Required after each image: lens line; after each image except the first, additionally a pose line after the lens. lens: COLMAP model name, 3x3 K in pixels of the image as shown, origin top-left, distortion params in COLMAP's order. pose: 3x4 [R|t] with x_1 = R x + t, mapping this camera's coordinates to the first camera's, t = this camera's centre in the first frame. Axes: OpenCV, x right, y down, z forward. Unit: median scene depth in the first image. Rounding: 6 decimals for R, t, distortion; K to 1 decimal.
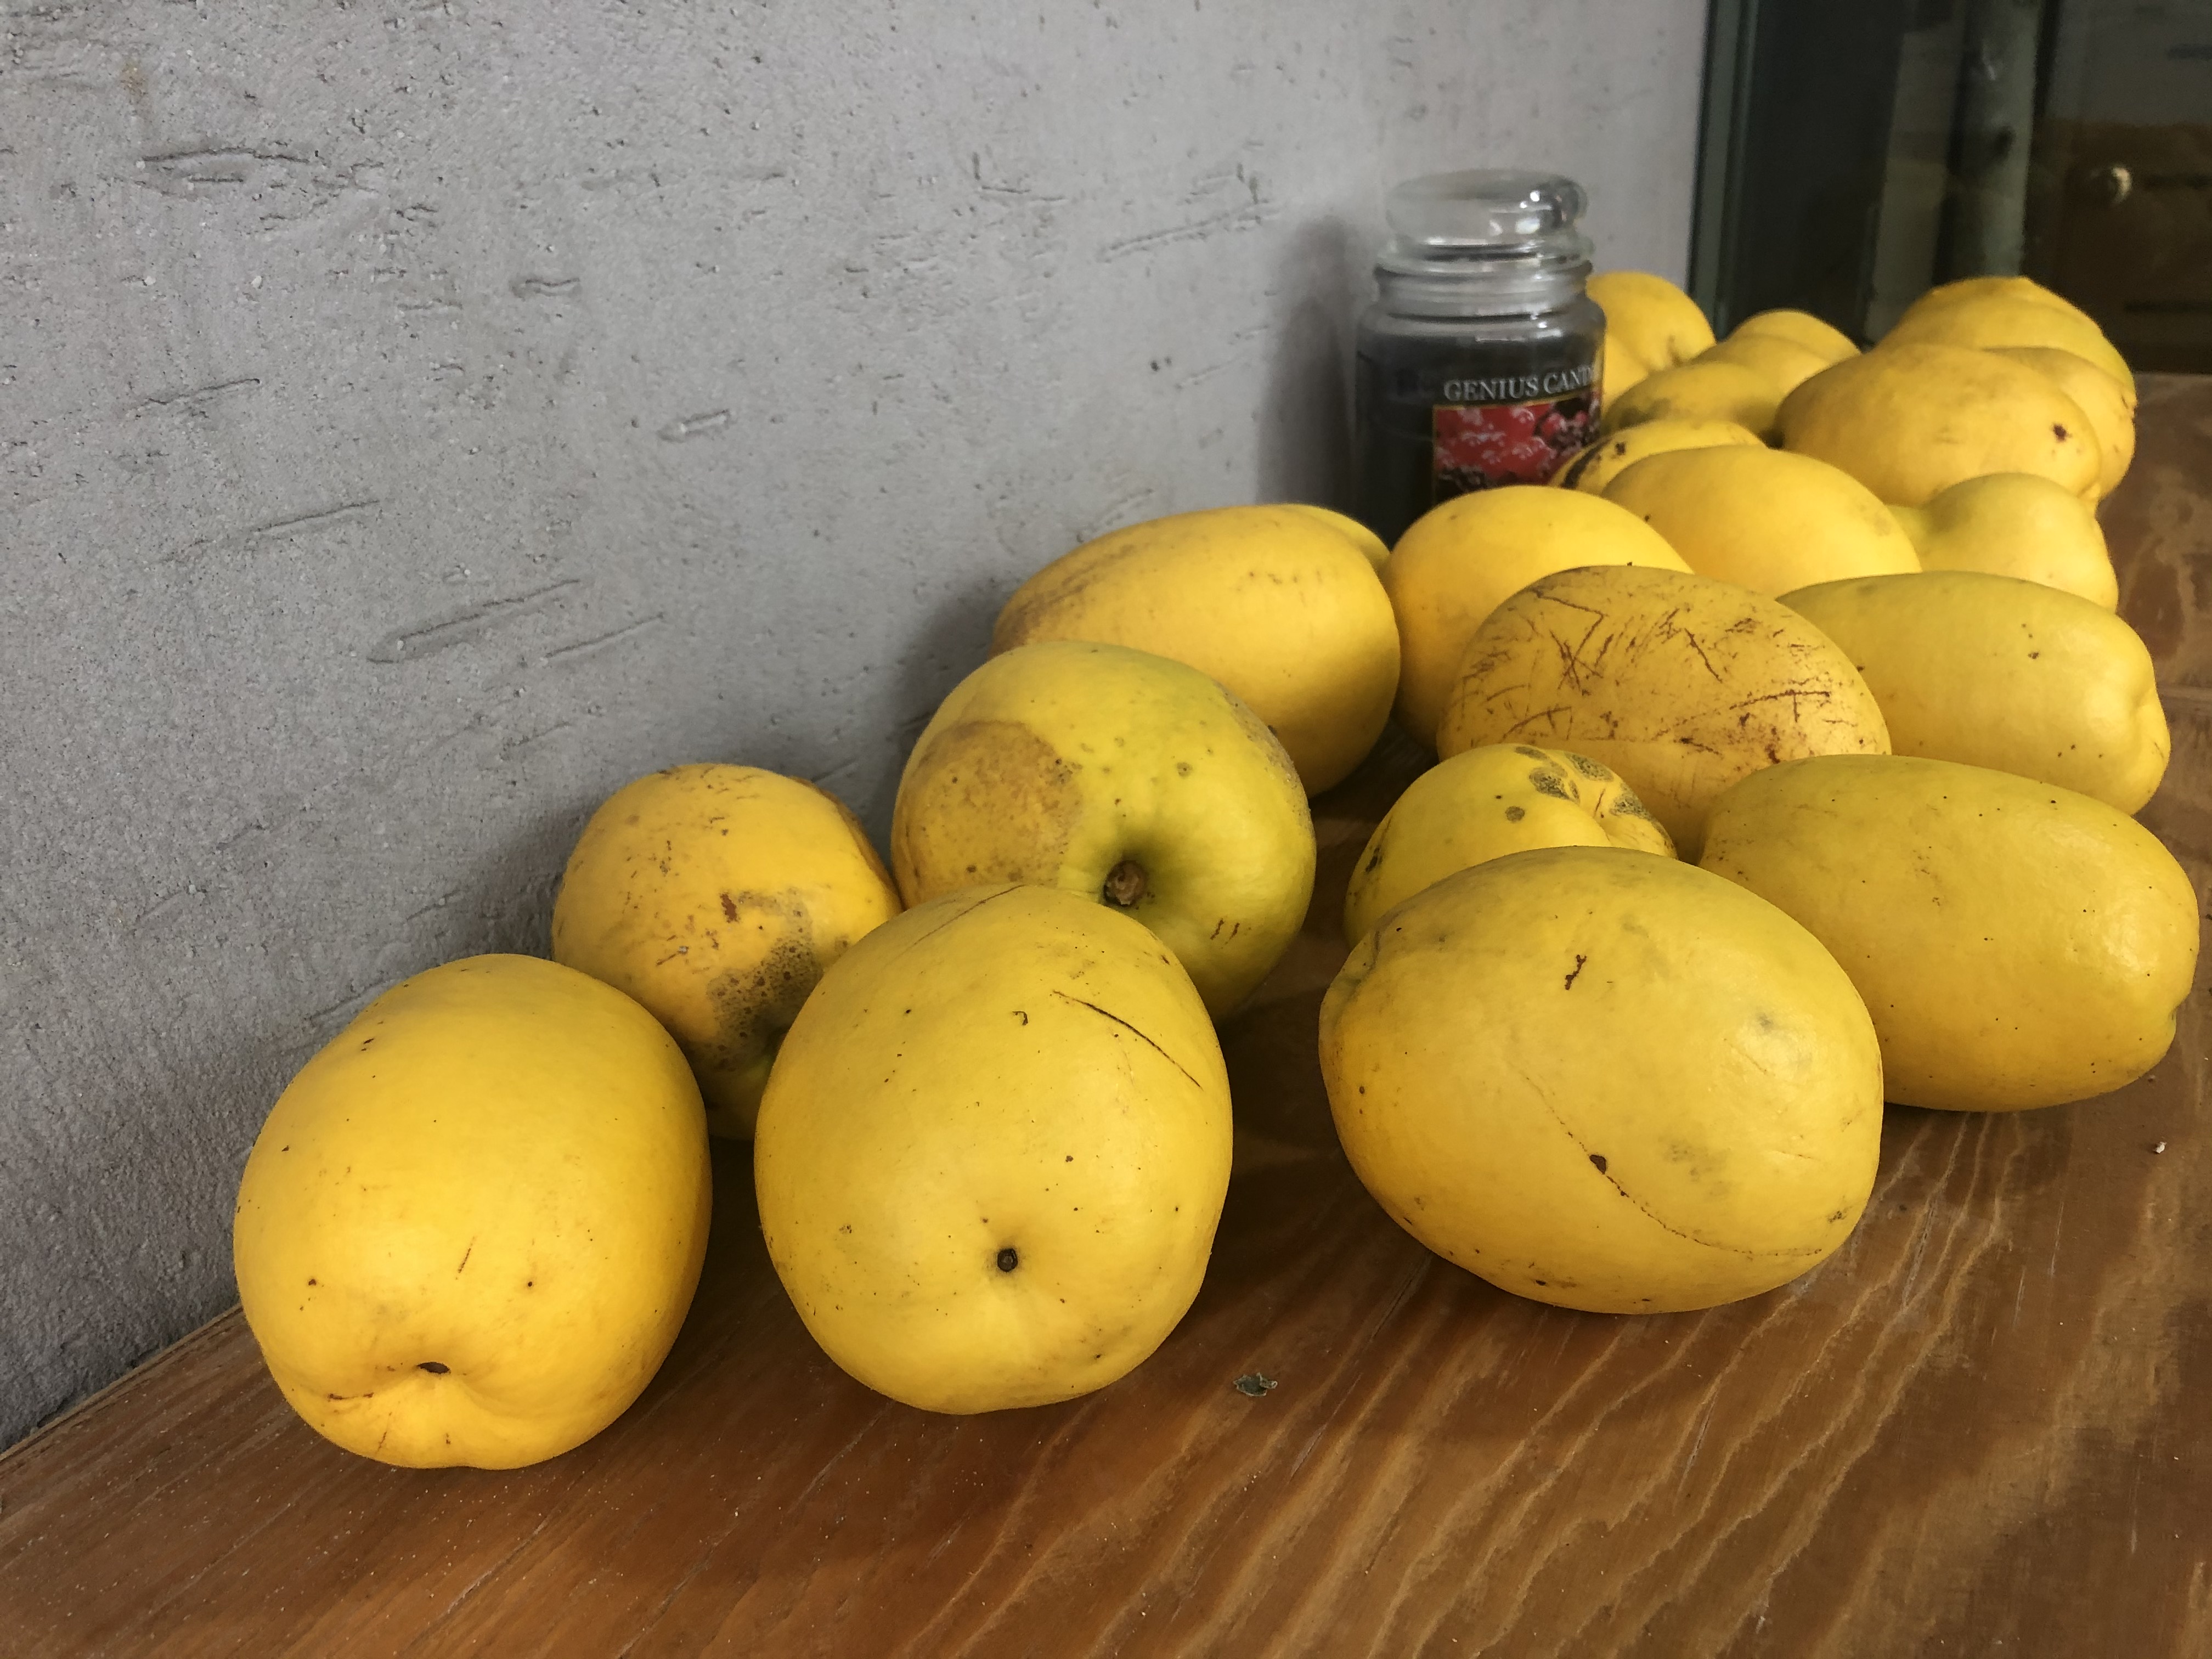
lens RADIAL K [[1855.7, 0, 1100.6], [0, 1855.7, 834.6], [0, 0, 1]] dist [0.004714, -0.000131]
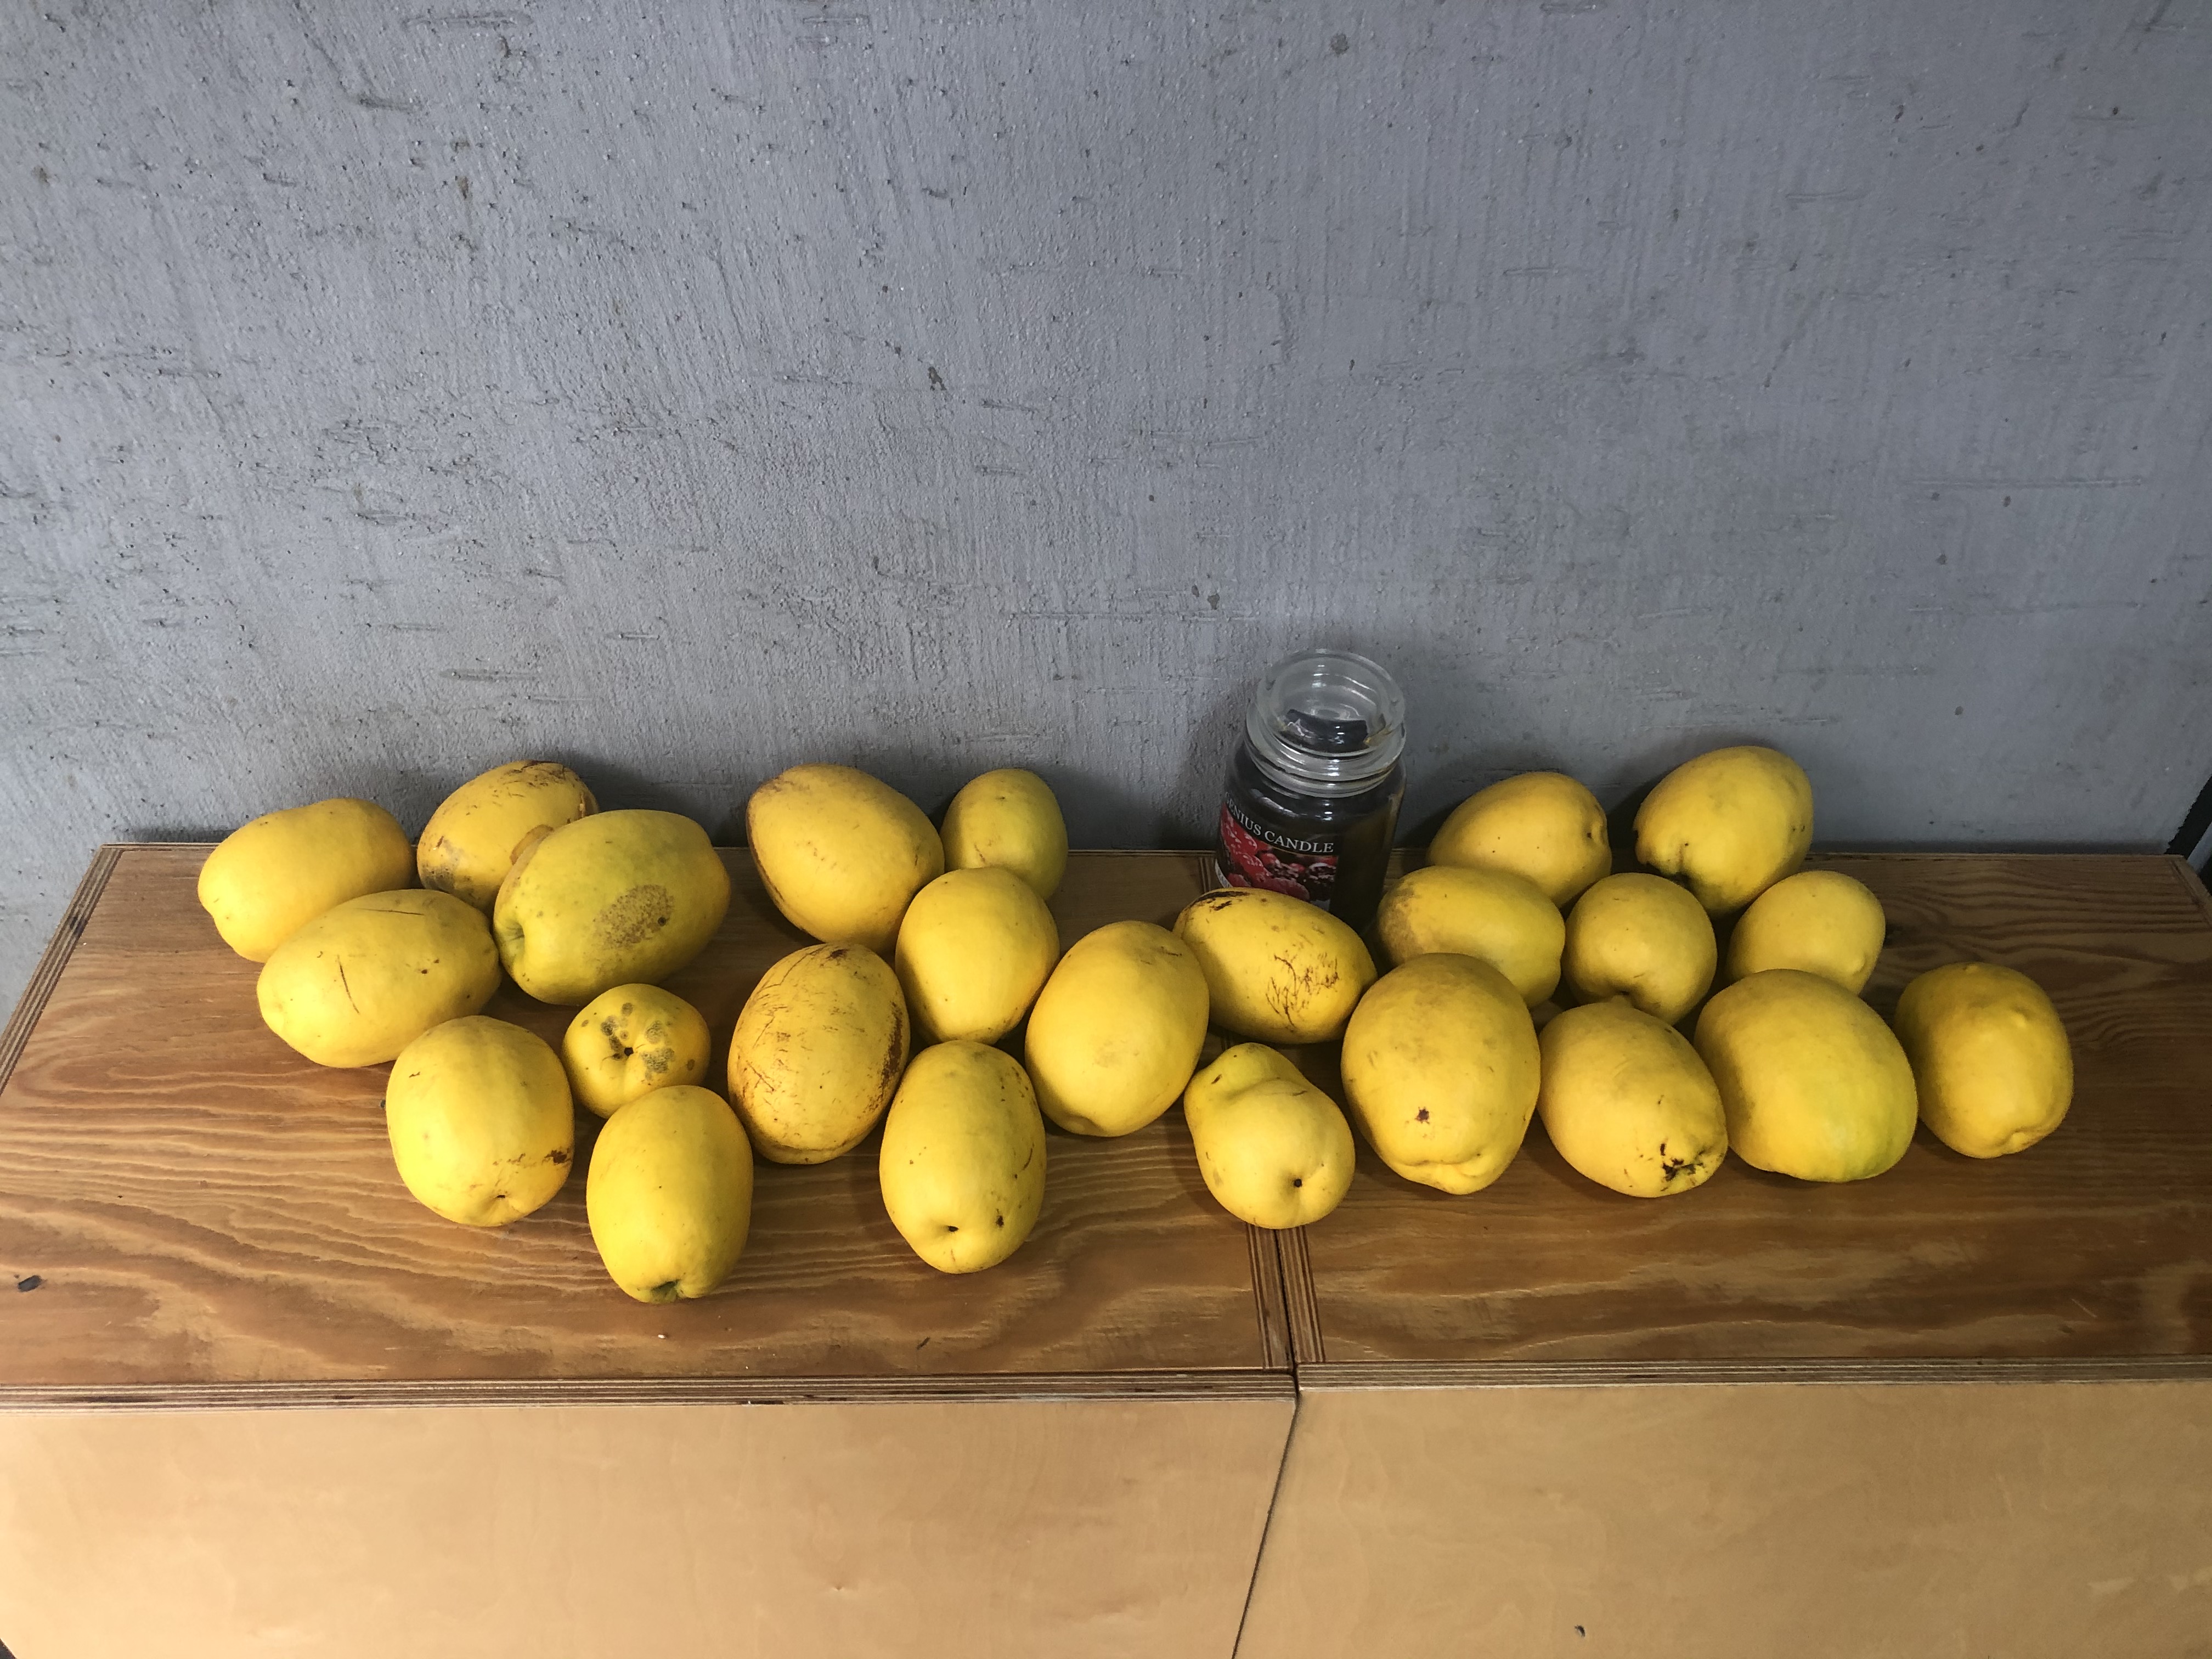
lens RADIAL K [[1855.7, 0, 1109.4], [0, 1855.7, 836.4], [0, 0, 1]] dist [0.004714, -0.000131]
pose [[0.544764, 0.630618, -0.552768, 1.662933], [-0.401585, 0.774847, 0.488203, -1.538179], [0.736180, -0.043972, 0.675356, -0.063796]]
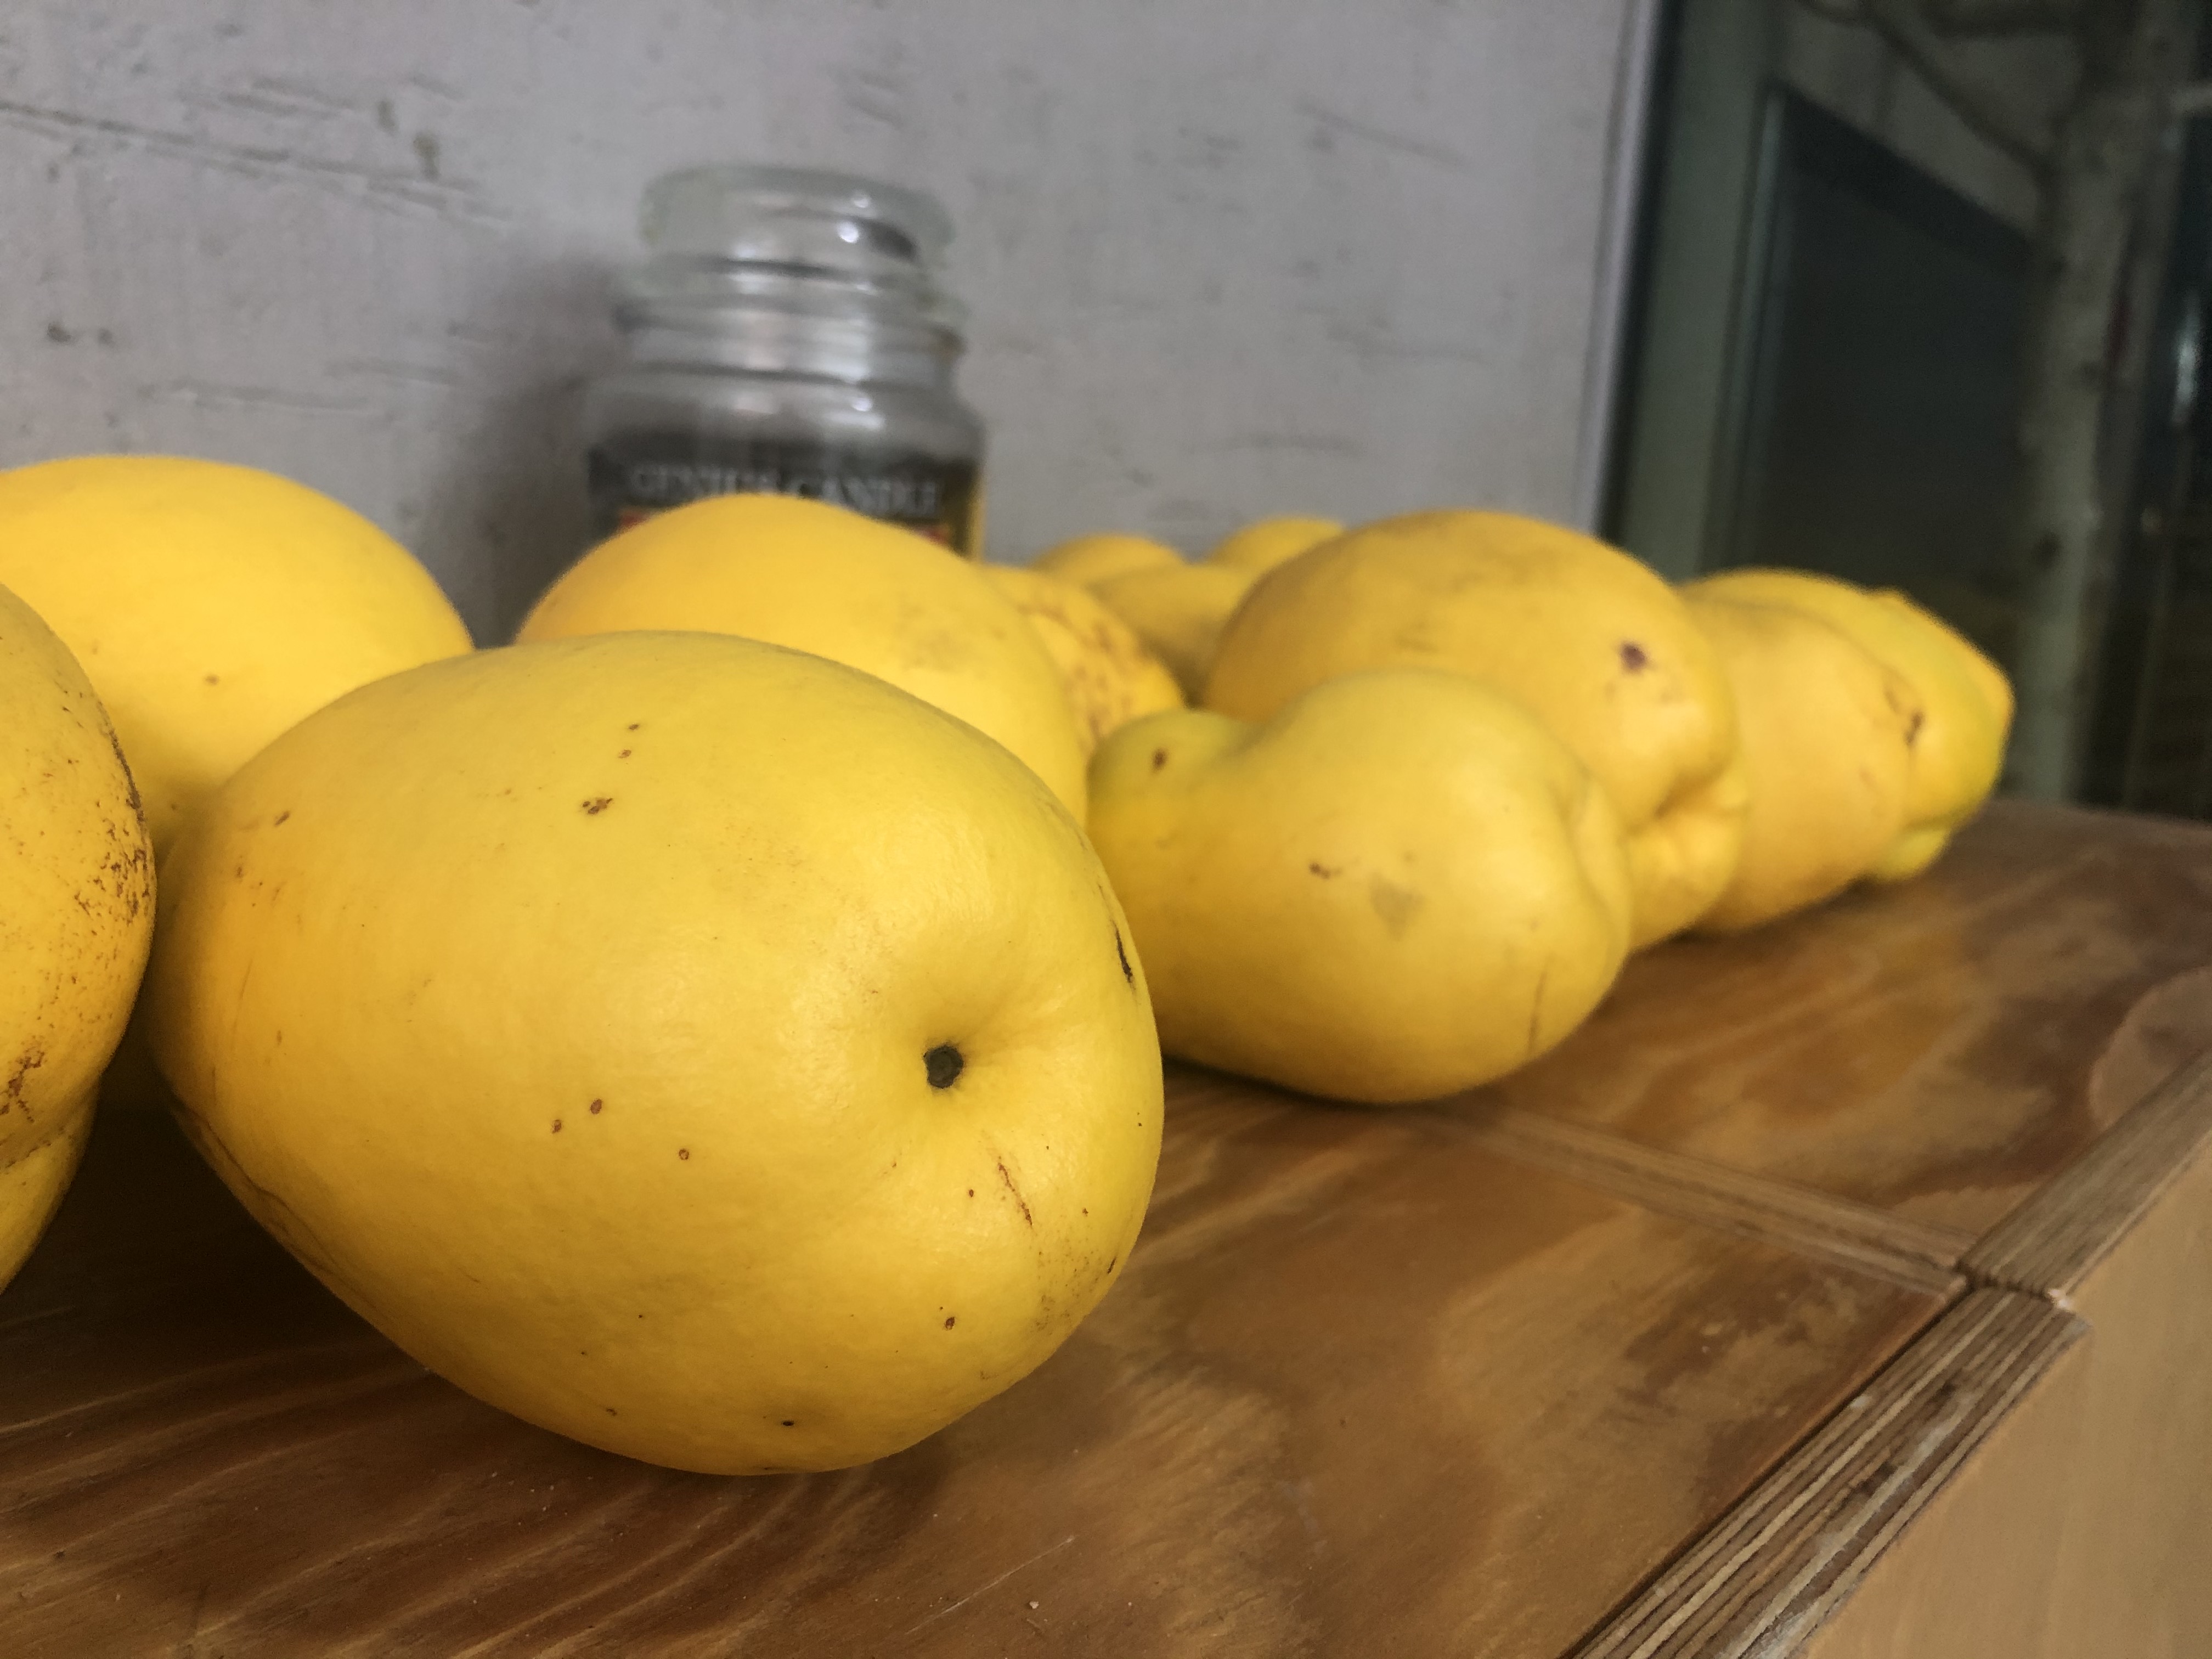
lens RADIAL K [[1855.7, 0, 1102.3], [0, 1855.7, 826.1], [0, 0, 1]] dist [0.004714, -0.000131]
pose [[0.979429, 0.146820, -0.138430, 0.750814], [-0.176237, 0.956509, -0.232445, -0.041248], [0.098282, 0.252060, 0.962708, 0.832788]]
